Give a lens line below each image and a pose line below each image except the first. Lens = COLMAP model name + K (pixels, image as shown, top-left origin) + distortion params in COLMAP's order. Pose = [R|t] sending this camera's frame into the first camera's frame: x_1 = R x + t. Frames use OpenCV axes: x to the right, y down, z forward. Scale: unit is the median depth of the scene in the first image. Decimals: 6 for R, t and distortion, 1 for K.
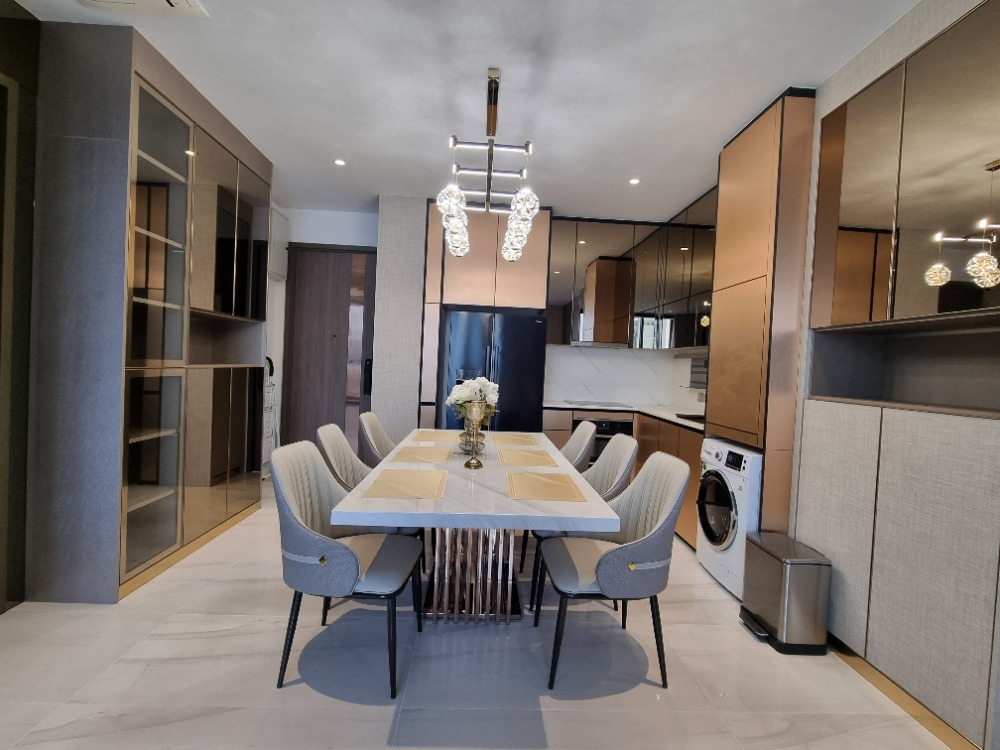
lens RADIAL K [[465.2, 0, 500.4], [0, 465.2, 369.2], [0, 0, 1]] dist [0.001099, -0.001514]
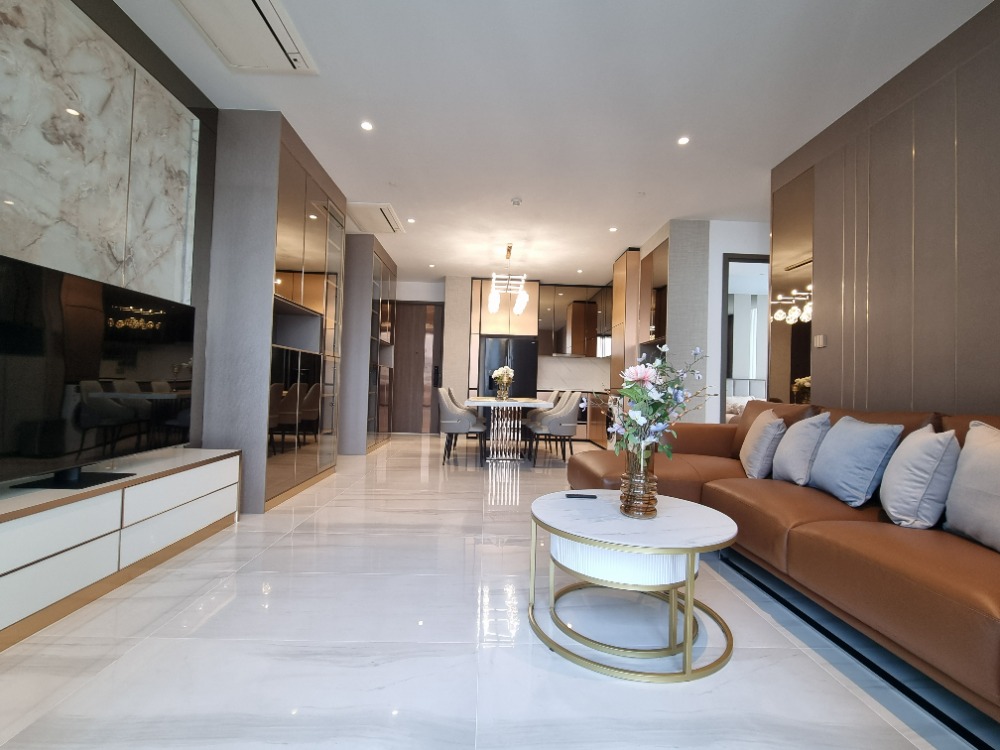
lens RADIAL K [[465.2, 0, 498.9], [0, 465.2, 378.4], [0, 0, 1]] dist [0.001099, -0.001514]
pose [[0.999707, -0.016527, -0.017688, -0.022955], [0.016097, 0.999578, -0.024180, 0.080963], [0.018080, 0.023888, 0.999551, -0.829795]]
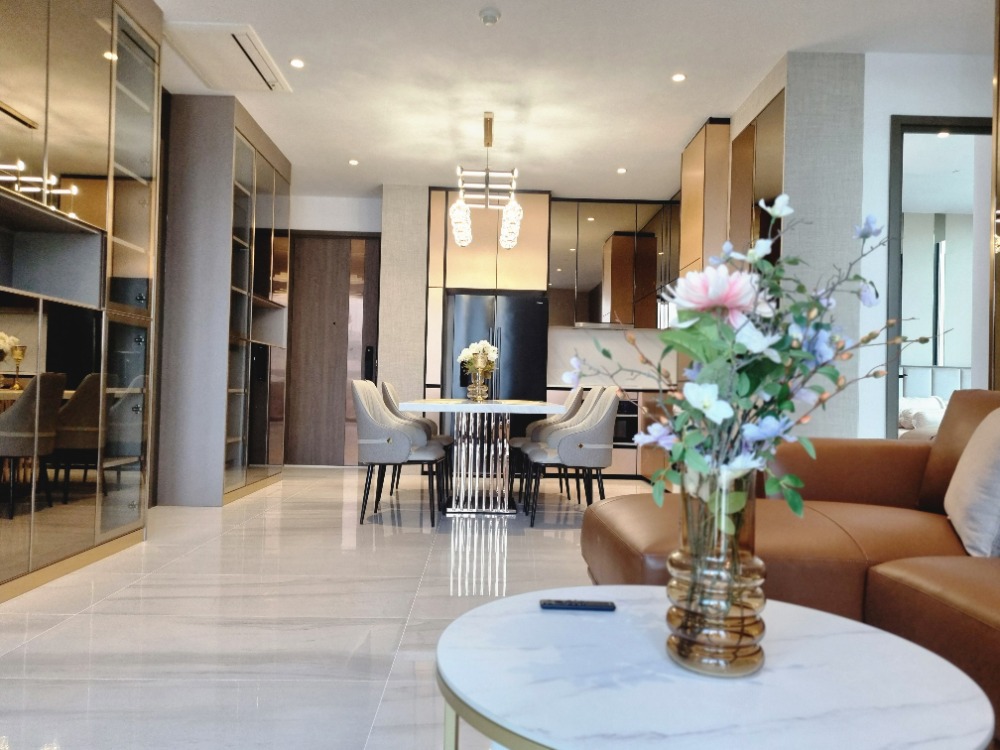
lens RADIAL K [[755.2, 0, 498.3], [0, 755.2, 375.7], [0, 0, 1]] dist [0.043590, -0.022245]
pose [[0.999414, -0.021843, -0.026346, 0.031699], [0.021074, 0.999354, -0.029128, 0.105301], [0.026965, 0.028556, 0.999228, -0.659661]]
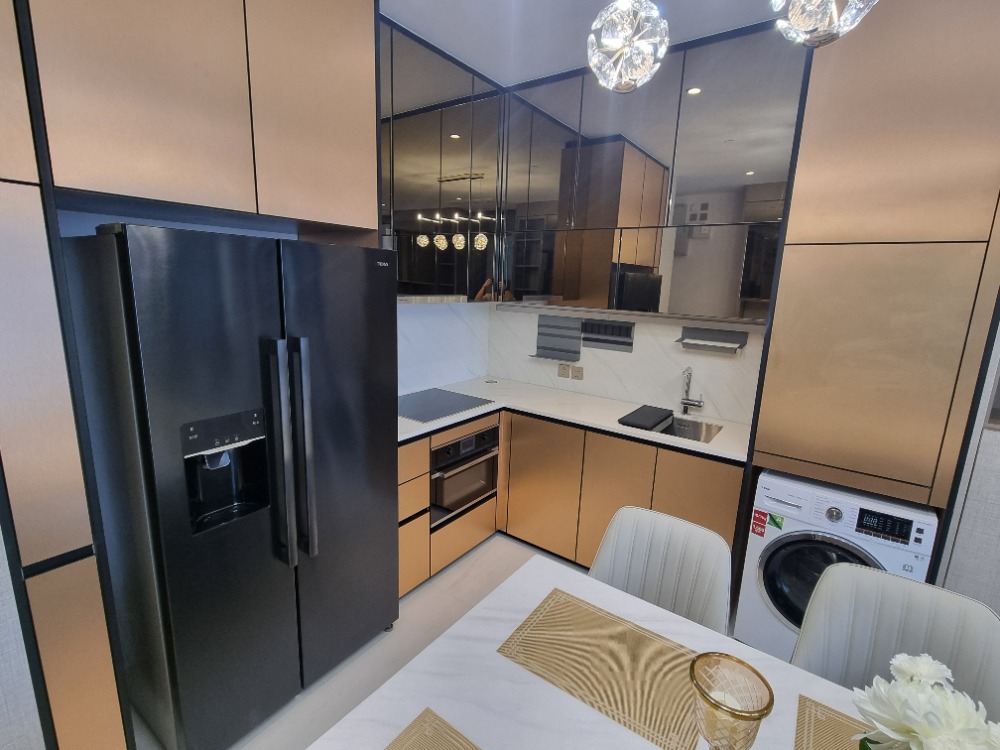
lens RADIAL K [[465.2, 0, 500.4], [0, 465.2, 376.1], [0, 0, 1]] dist [0.001099, -0.001514]
pose [[0.627974, -0.176466, 0.757963, -0.186850], [-0.000540, 0.973853, 0.227177, -0.099364], [-0.778234, -0.143071, 0.611460, 0.656018]]
